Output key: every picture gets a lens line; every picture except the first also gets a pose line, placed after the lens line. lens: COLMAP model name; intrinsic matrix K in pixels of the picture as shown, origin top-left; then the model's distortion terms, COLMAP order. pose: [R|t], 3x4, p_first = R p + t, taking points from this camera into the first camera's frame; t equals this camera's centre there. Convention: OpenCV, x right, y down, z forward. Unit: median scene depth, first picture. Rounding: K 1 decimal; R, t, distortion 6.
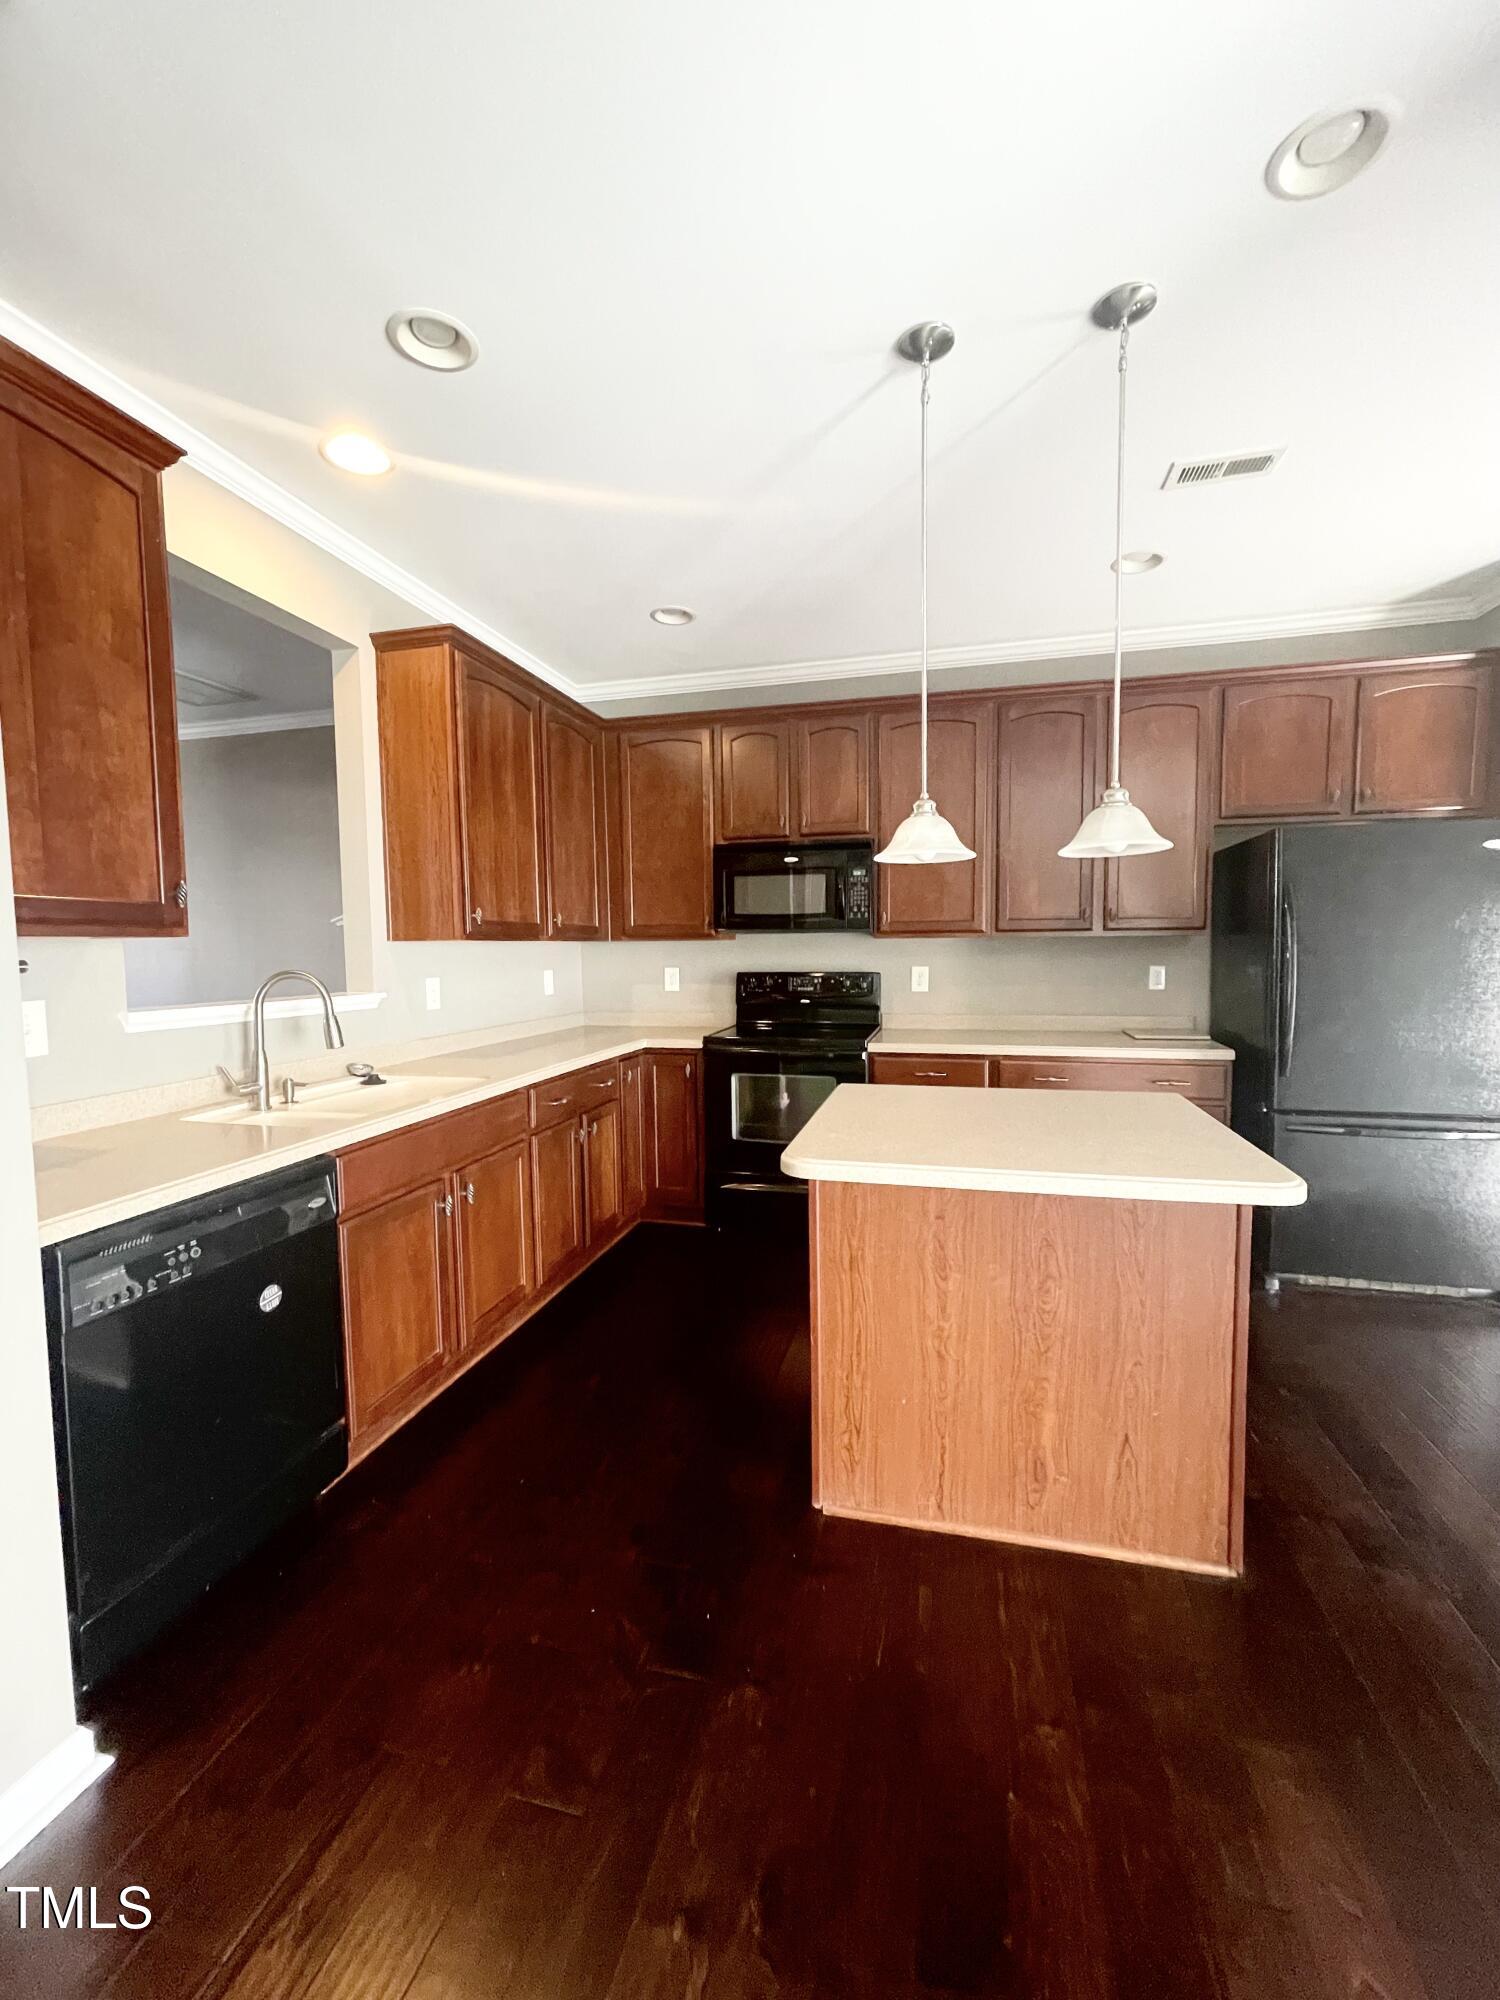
lens RADIAL K [[805.7, 0, 757.4], [0, 805.7, 999.8], [0, 0, 1]] dist [-0.002941, 0.000787]
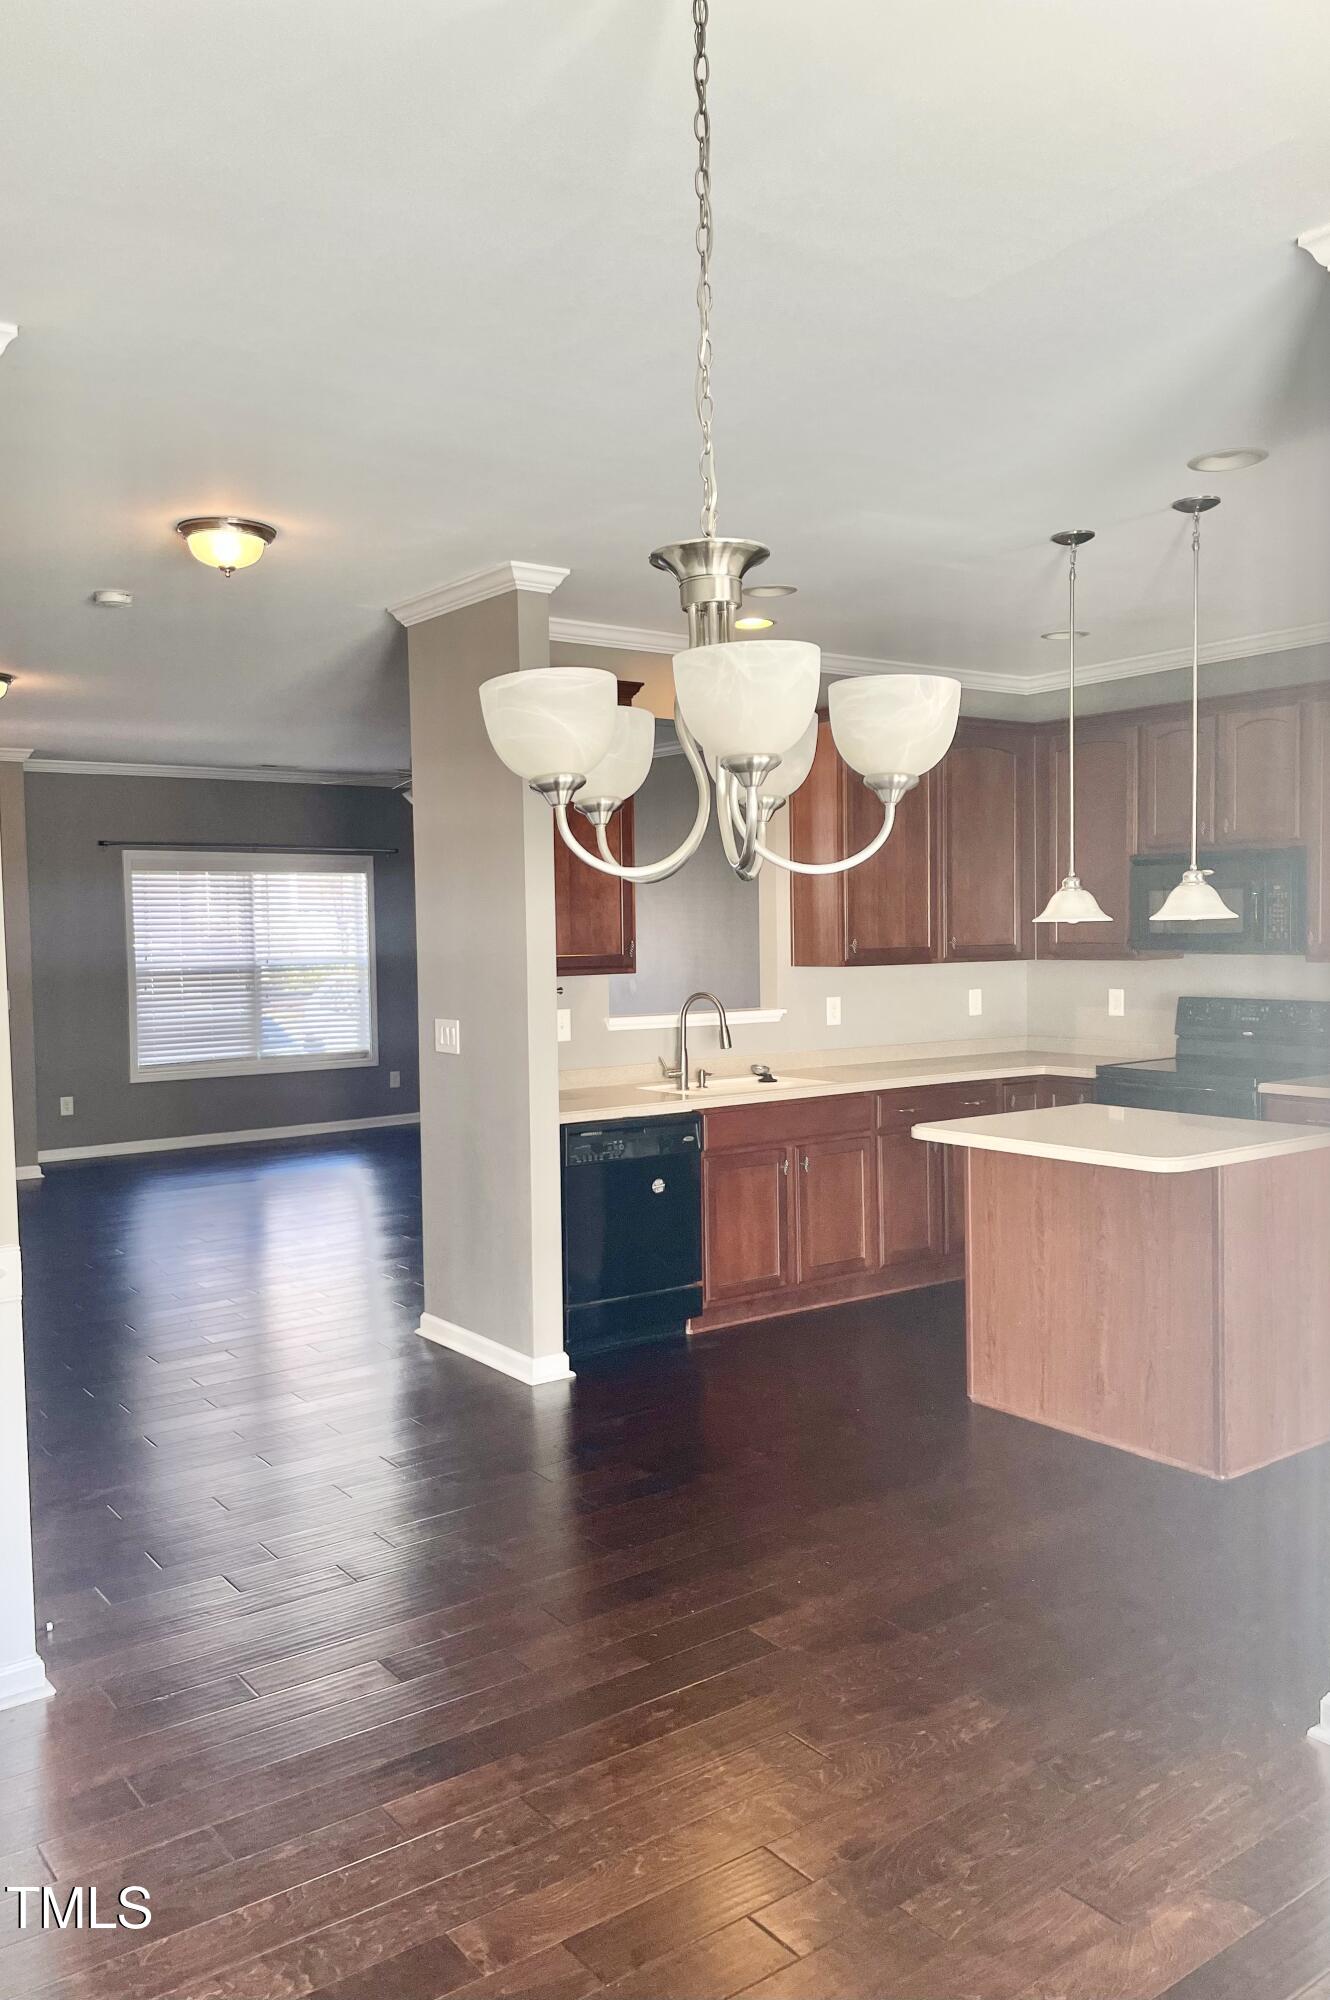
lens RADIAL K [[1497.0, 0, 668.1], [0, 1497.0, 994.7], [0, 0, 1]] dist [0.060269, 0.001295]
pose [[0.774702, 0.026899, -0.631754, 1.053538], [-0.035973, 0.999352, -0.001563, -0.026187], [0.631303, 0.023937, 0.775167, -1.096114]]
